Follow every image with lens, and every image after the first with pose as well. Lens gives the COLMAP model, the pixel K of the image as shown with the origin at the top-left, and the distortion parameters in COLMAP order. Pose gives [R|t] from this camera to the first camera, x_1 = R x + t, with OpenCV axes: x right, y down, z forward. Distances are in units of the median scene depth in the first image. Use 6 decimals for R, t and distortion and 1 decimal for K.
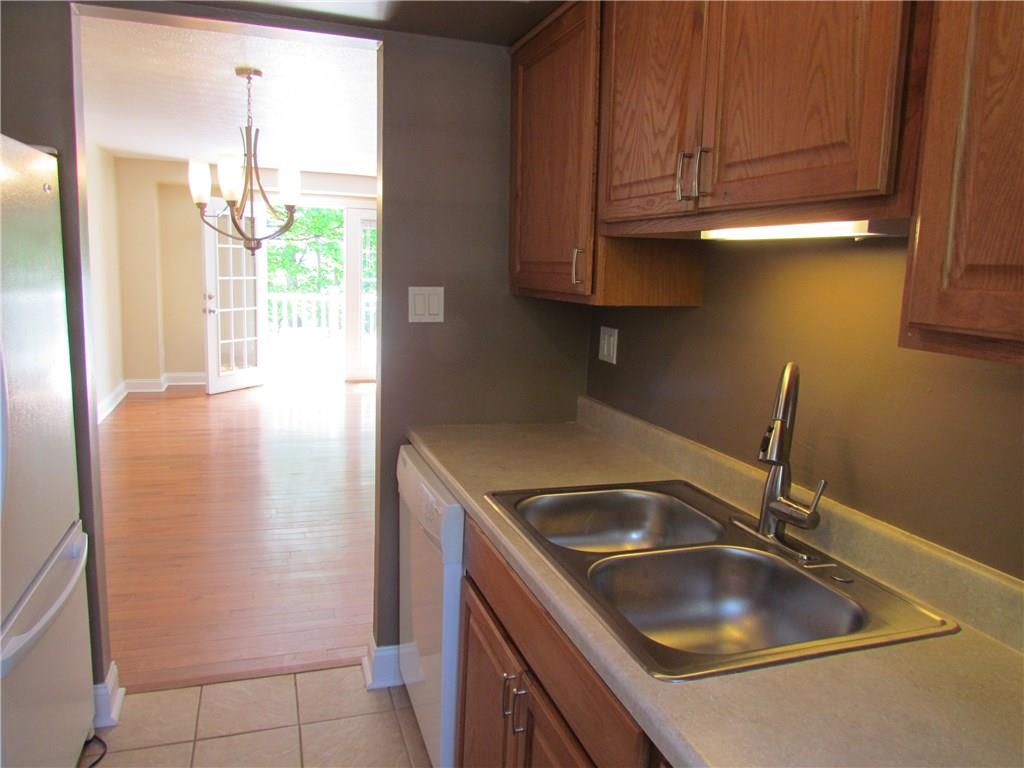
lens RADIAL K [[732.5, 0, 512.4], [0, 732.5, 381.9], [0, 0, 1]] dist [-0.024958, 0.010764]
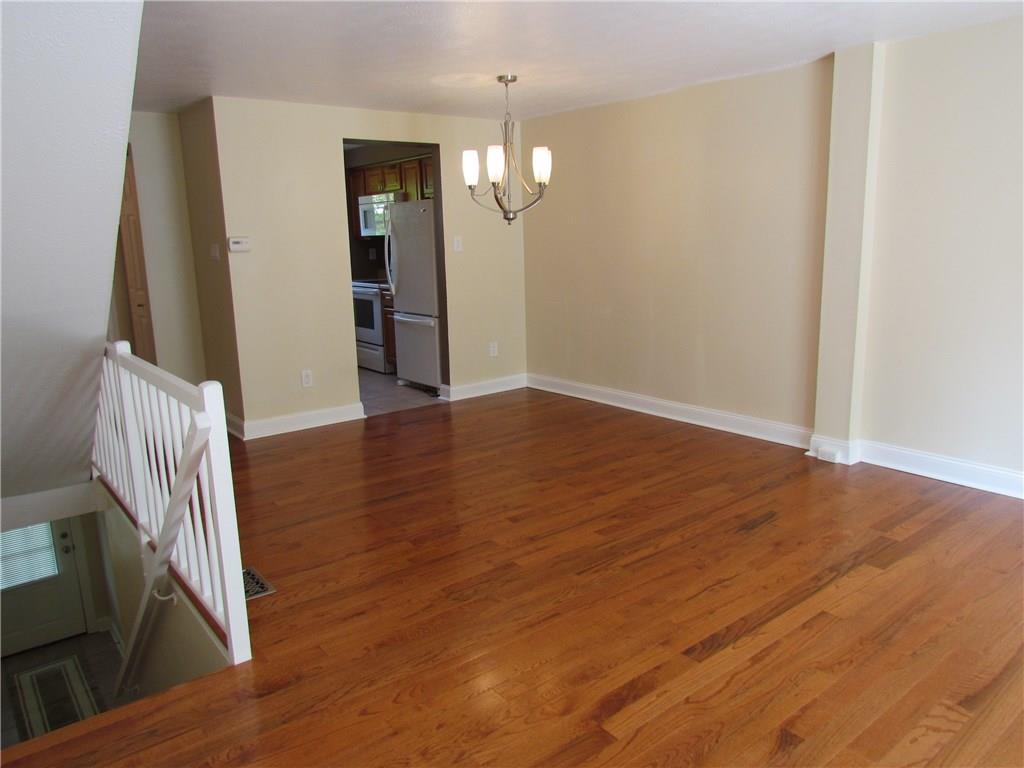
lens RADIAL K [[732.5, 0, 512.7], [0, 732.5, 382.1], [0, 0, 1]] dist [-0.024958, 0.010764]
pose [[-0.938505, 0.059991, -0.340013, 0.191113], [-0.062196, 0.939304, 0.337401, -0.790307], [0.339616, 0.337800, -0.877811, 5.055476]]
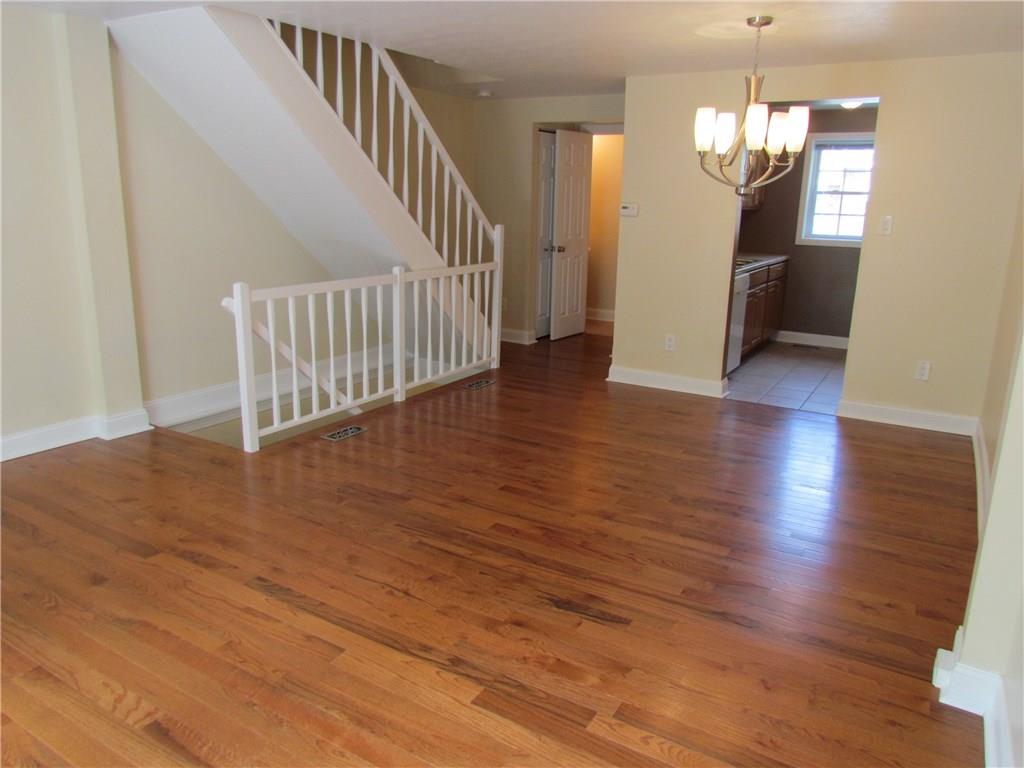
lens RADIAL K [[732.5, 0, 513.0], [0, 732.5, 386.7], [0, 0, 1]] dist [-0.024958, 0.010764]
pose [[-0.645729, -0.235635, 0.726299, -2.213228], [0.085933, 0.922723, 0.375762, -0.801814], [-0.758716, 0.305054, -0.575580, 4.434866]]
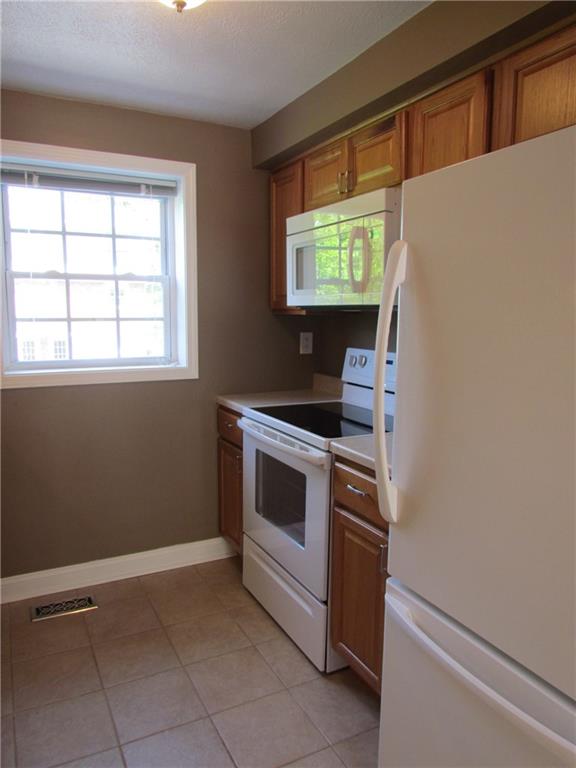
lens RADIAL K [[549.4, 0, 288.4], [0, 549.4, 379.8], [0, 0, 1]] dist [-0.024958, 0.010764]
pose [[-0.986386, -0.014875, -0.163773, -0.327917], [-0.061730, 0.956565, 0.284908, -0.241774], [0.152421, 0.291139, -0.944461, 1.640649]]
